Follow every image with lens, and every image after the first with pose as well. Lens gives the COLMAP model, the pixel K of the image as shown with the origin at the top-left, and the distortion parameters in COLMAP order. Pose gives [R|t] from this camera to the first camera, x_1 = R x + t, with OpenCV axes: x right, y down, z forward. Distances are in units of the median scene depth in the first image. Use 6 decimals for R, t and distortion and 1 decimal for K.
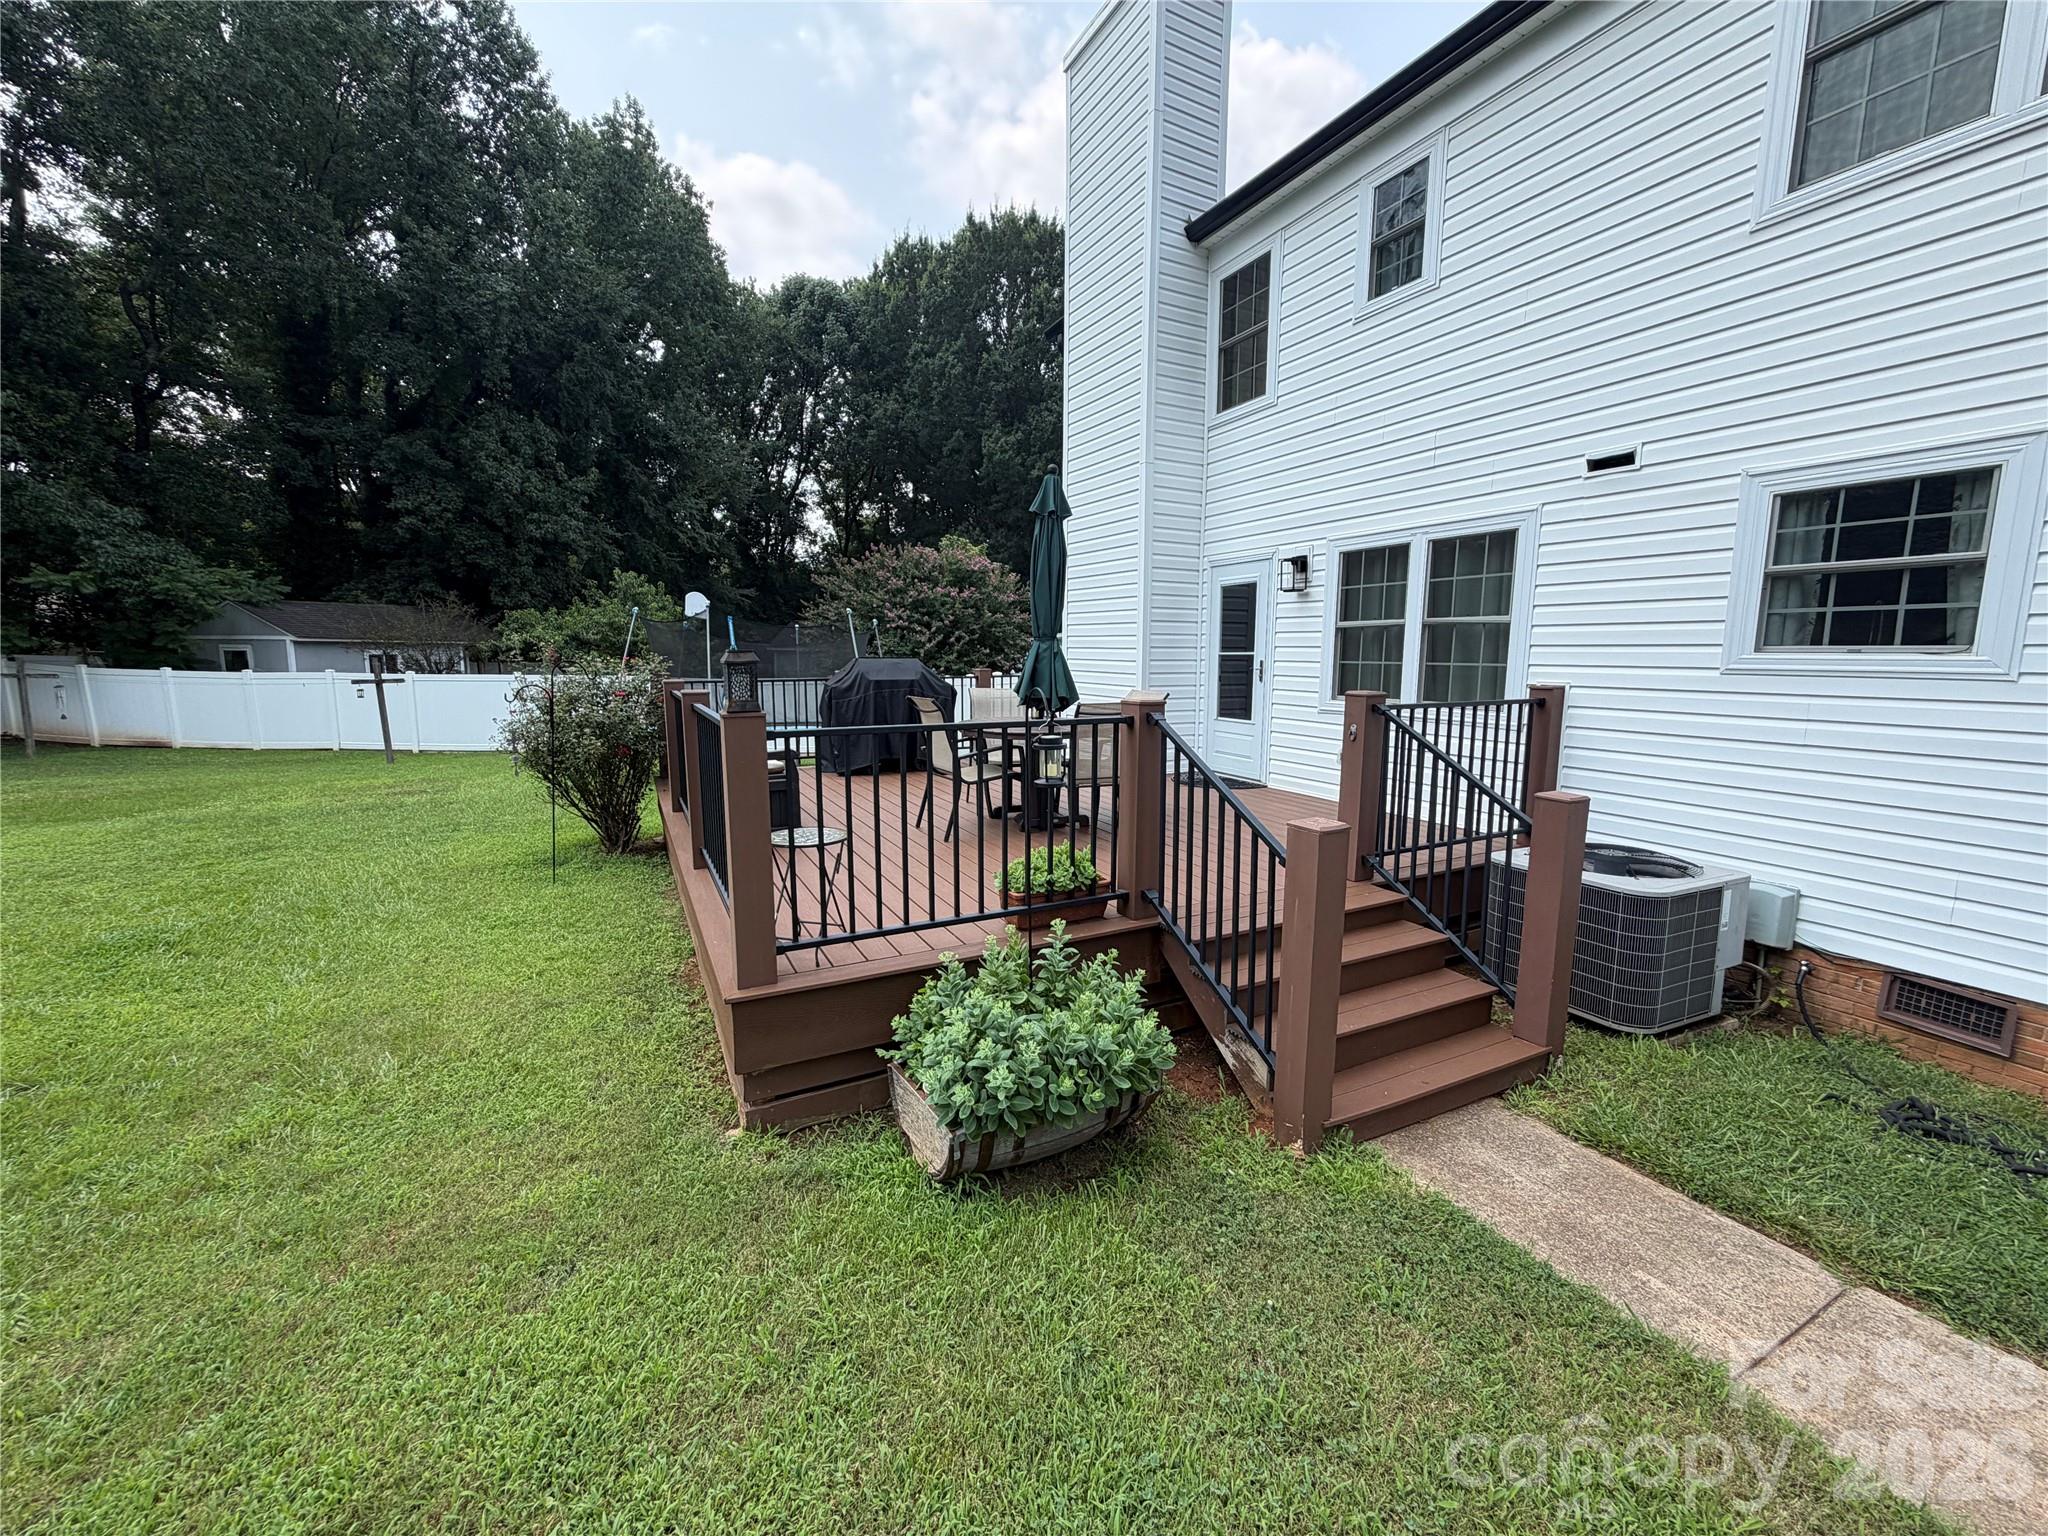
lens RADIAL K [[811.1, 0, 1021.3], [0, 811.1, 764.3], [0, 0, 1]] dist [0.000079, 0.000079]
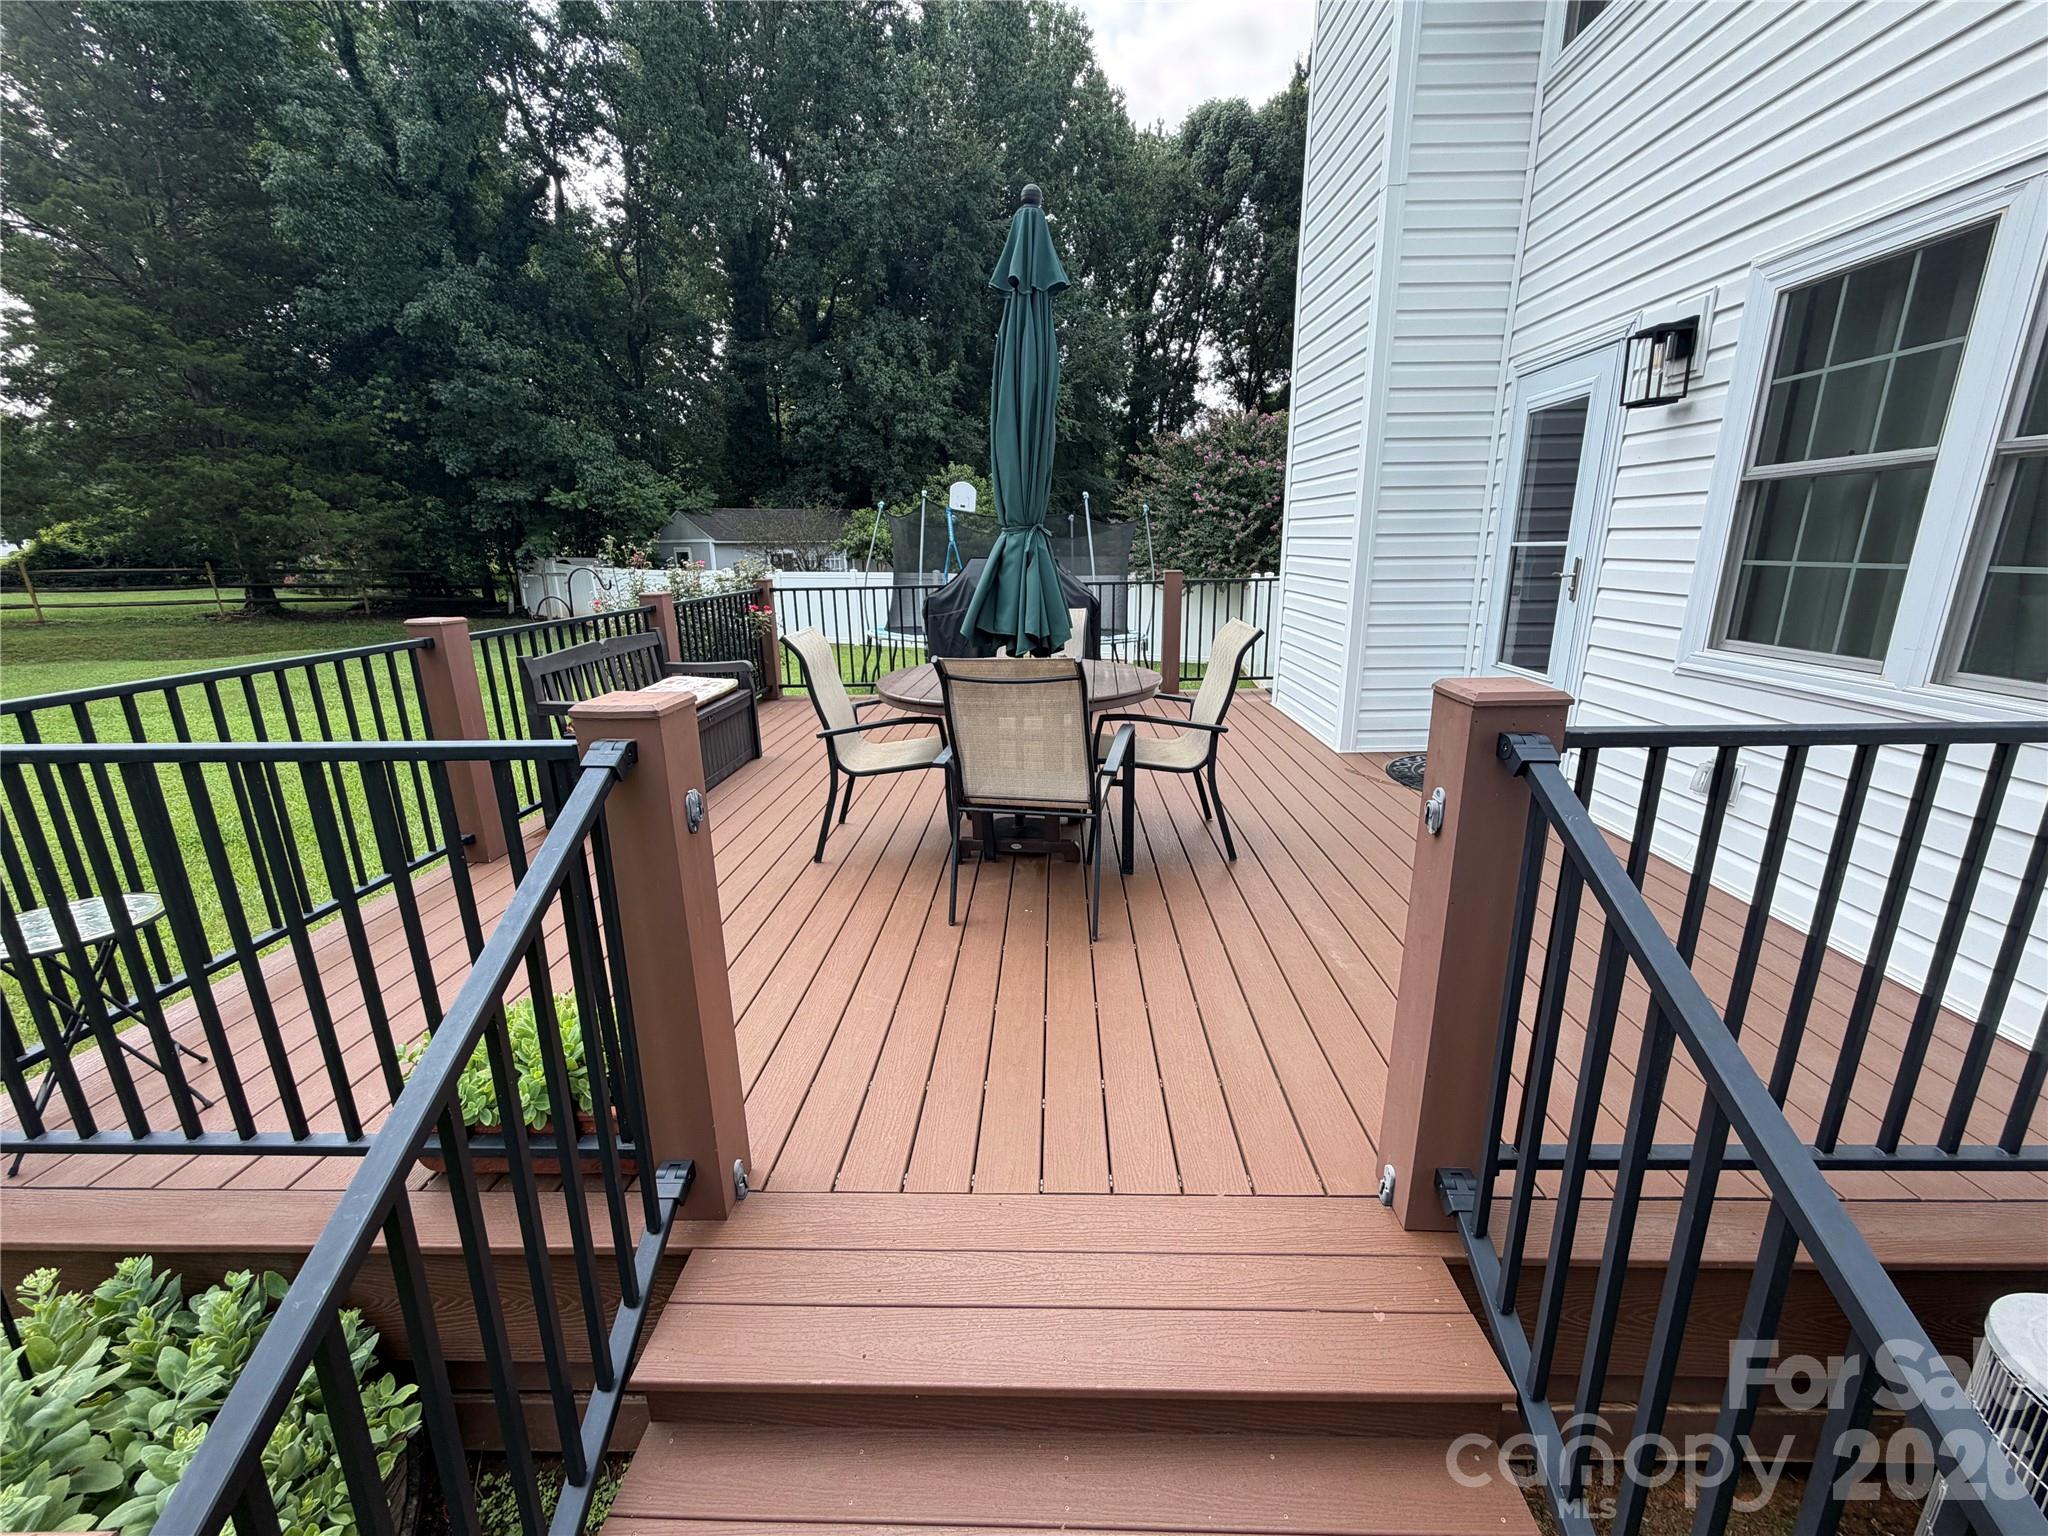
lens RADIAL K [[811.1, 0, 1027.0], [0, 811.1, 763.6], [0, 0, 1]] dist [0.000079, 0.000079]
pose [[0.876644, 0.109395, -0.468537, 0.096950], [-0.048171, 0.988872, 0.140755, -0.021982], [0.478721, -0.100823, 0.872159, 0.150744]]
